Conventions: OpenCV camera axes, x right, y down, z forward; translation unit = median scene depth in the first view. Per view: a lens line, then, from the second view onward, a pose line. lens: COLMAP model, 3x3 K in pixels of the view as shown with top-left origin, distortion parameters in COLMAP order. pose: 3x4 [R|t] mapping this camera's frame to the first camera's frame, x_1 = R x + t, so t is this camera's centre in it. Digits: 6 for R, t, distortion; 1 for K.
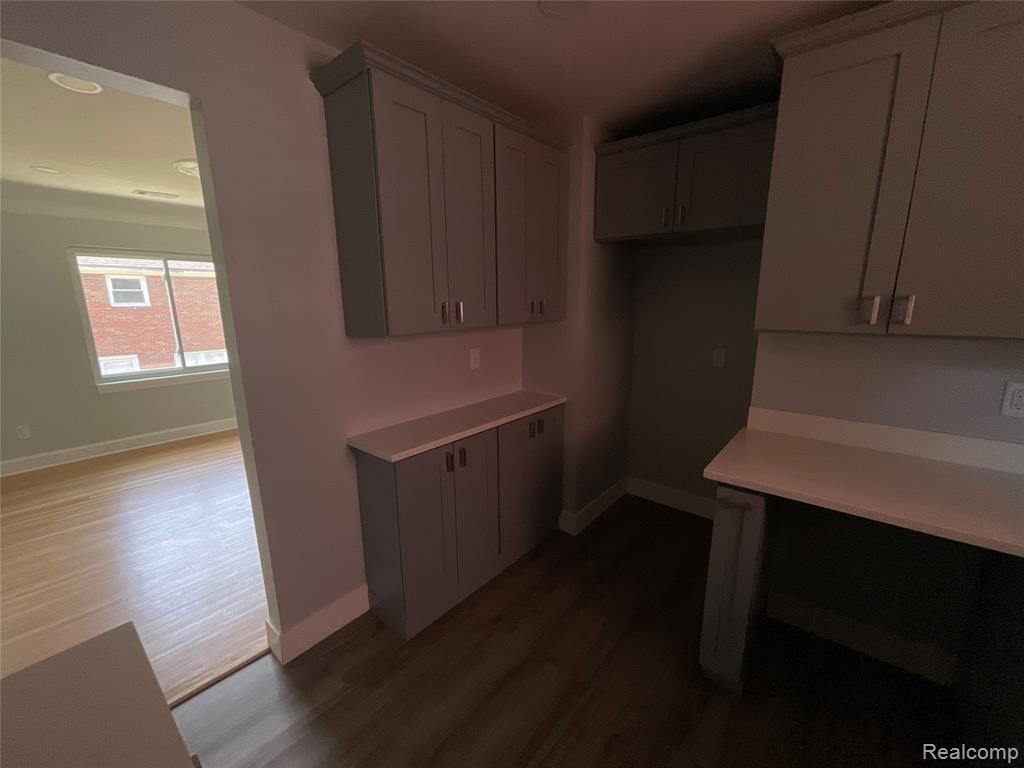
lens RADIAL K [[418.9, 0, 512.9], [0, 418.9, 388.1], [0, 0, 1]] dist [-0.001572, -0.000358]
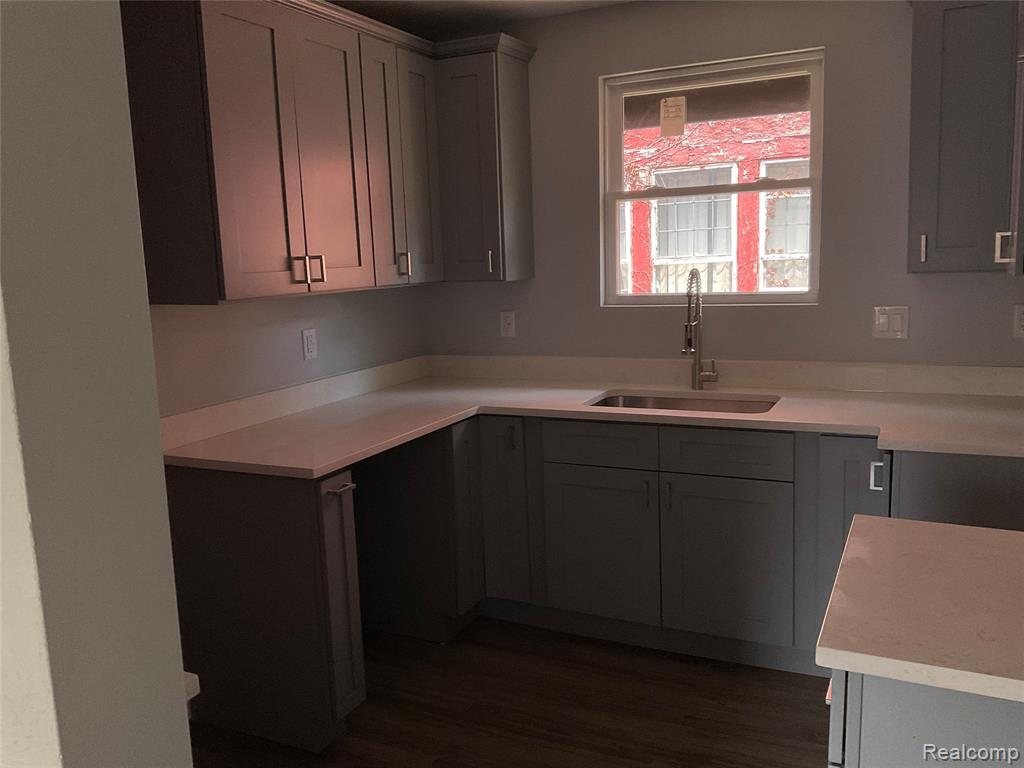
lens RADIAL K [[847.2, 0, 512.0], [0, 847.2, 384.0], [0, 0, 1]] dist [0.102231, -0.199186]
pose [[-0.228931, -0.147049, 0.962272, -1.244406], [0.237274, 0.950280, 0.201666, -0.211194], [-0.944082, 0.274490, -0.182658, 0.946996]]
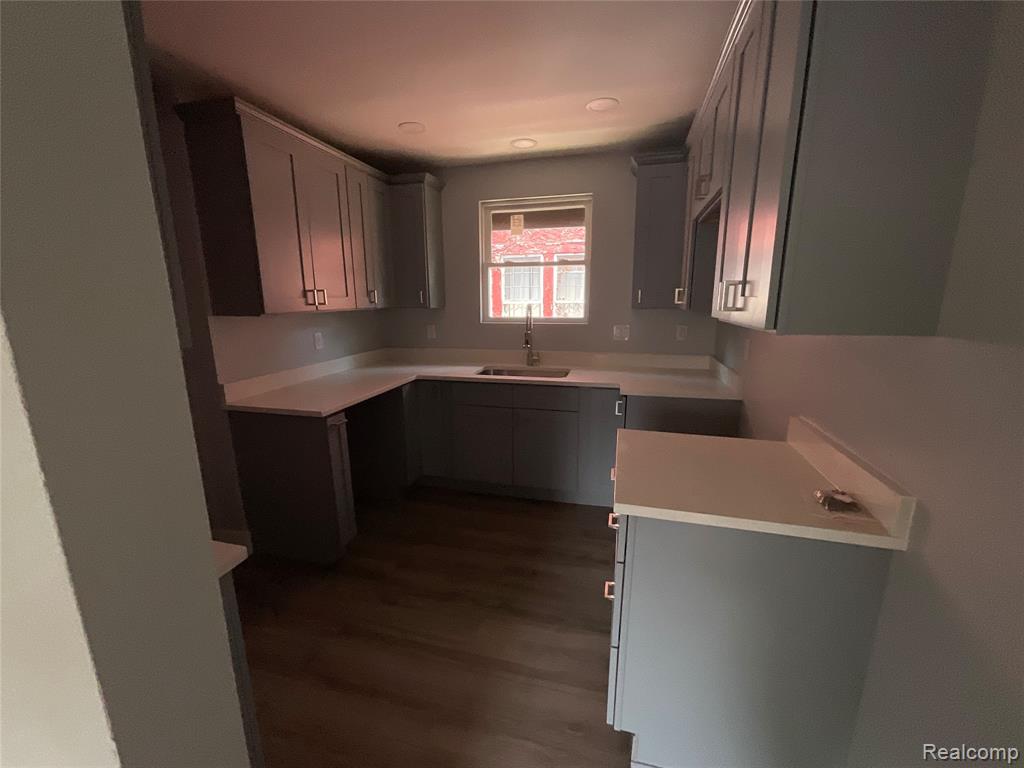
lens RADIAL K [[420.5, 0, 516.1], [0, 420.5, 386.2], [0, 0, 1]] dist [-0.014278, 0.000007]
pose [[-0.418523, -0.193599, 0.887332, -1.121232], [0.193351, 0.935625, 0.295333, -0.188007], [-0.887386, 0.295170, -0.354148, 0.947477]]
